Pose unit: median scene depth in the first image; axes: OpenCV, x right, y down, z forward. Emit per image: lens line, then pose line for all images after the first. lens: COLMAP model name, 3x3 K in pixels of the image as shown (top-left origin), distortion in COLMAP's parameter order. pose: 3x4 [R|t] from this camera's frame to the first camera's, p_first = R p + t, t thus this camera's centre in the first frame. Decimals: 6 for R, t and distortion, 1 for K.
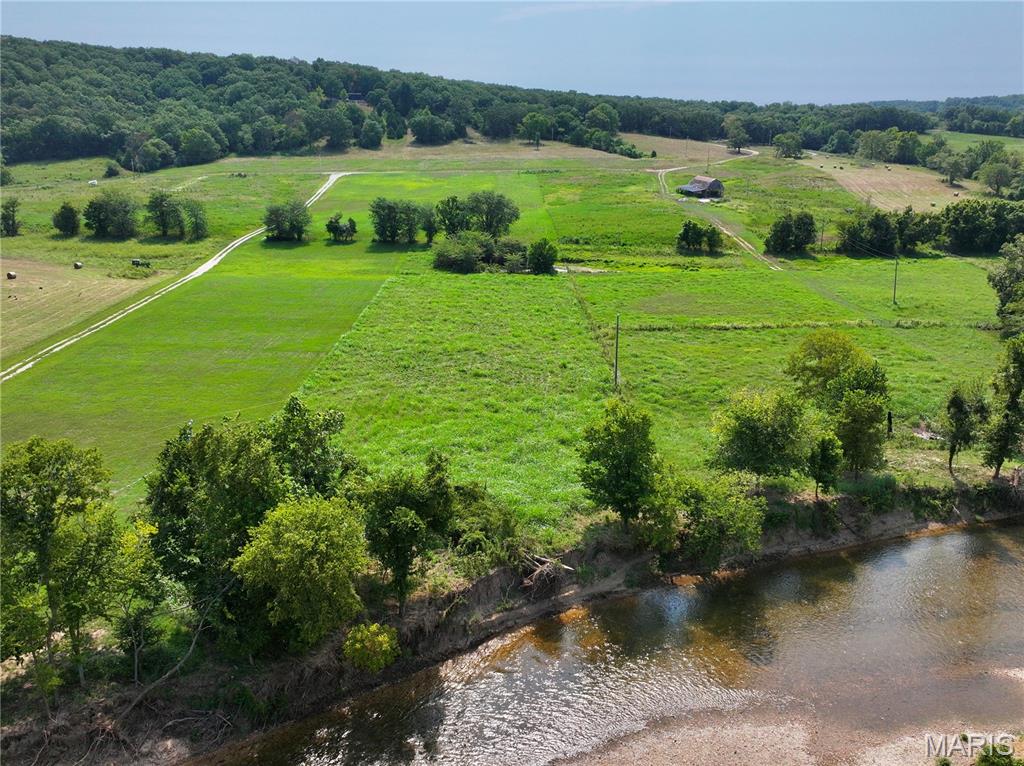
lens RADIAL K [[842.3, 0, 515.3], [0, 842.3, 379.4], [0, 0, 1]] dist [0.005511, 0.004950]
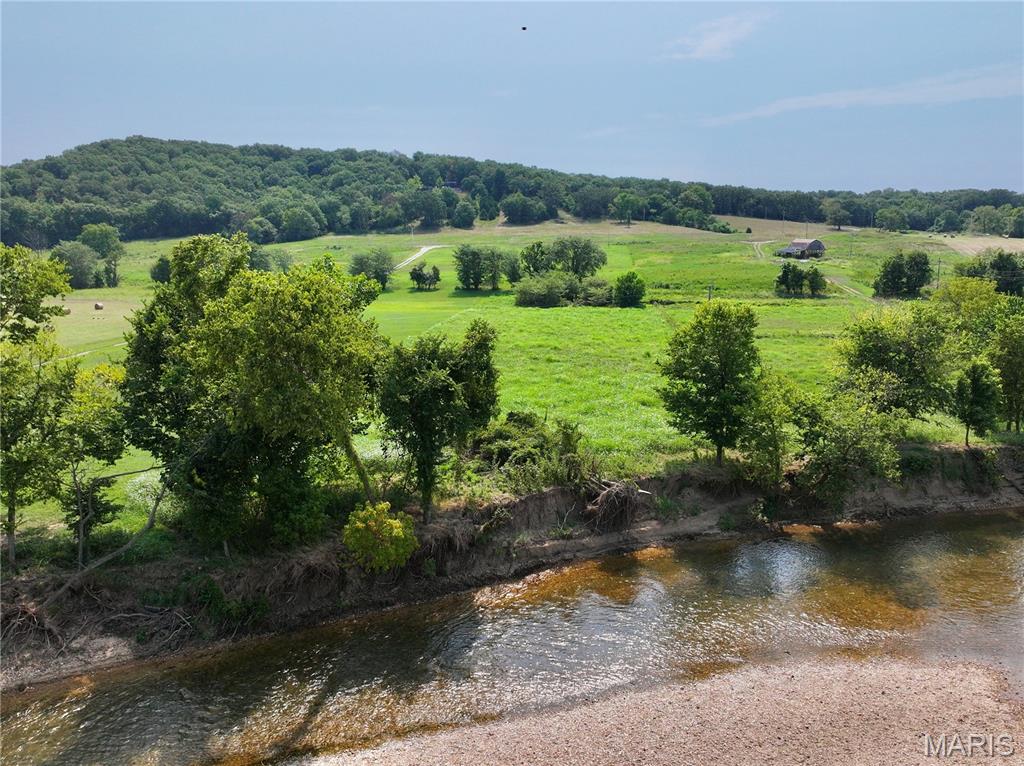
lens RADIAL K [[842.3, 0, 513.6], [0, 842.3, 376.7], [0, 0, 1]] dist [0.005511, 0.004950]
pose [[0.993729, 0.010367, -0.111332, 0.012940], [-0.024561, 0.991613, -0.126887, 0.101079], [0.109082, 0.128825, 0.985650, 0.092564]]
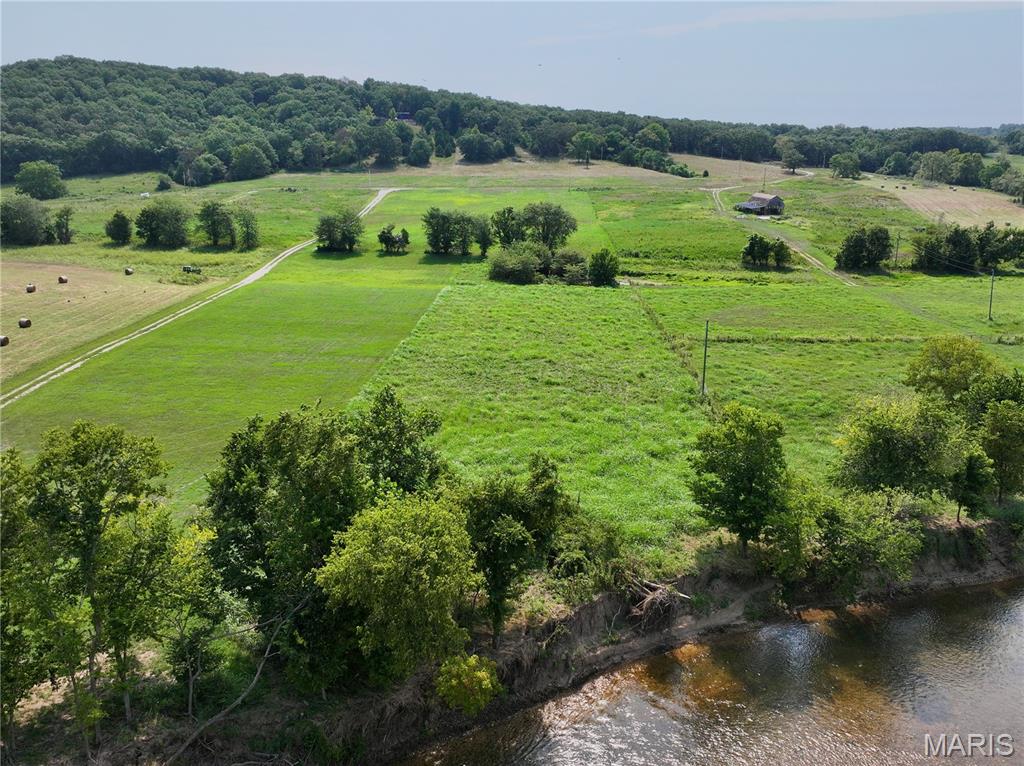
lens RADIAL K [[842.3, 0, 514.9], [0, 842.3, 379.4], [0, 0, 1]] dist [0.005511, 0.004950]
pose [[0.998882, 0.018510, -0.043499, -0.034622], [-0.019781, 0.999385, -0.028968, 0.014696], [0.042936, 0.029796, 0.998633, 0.059392]]
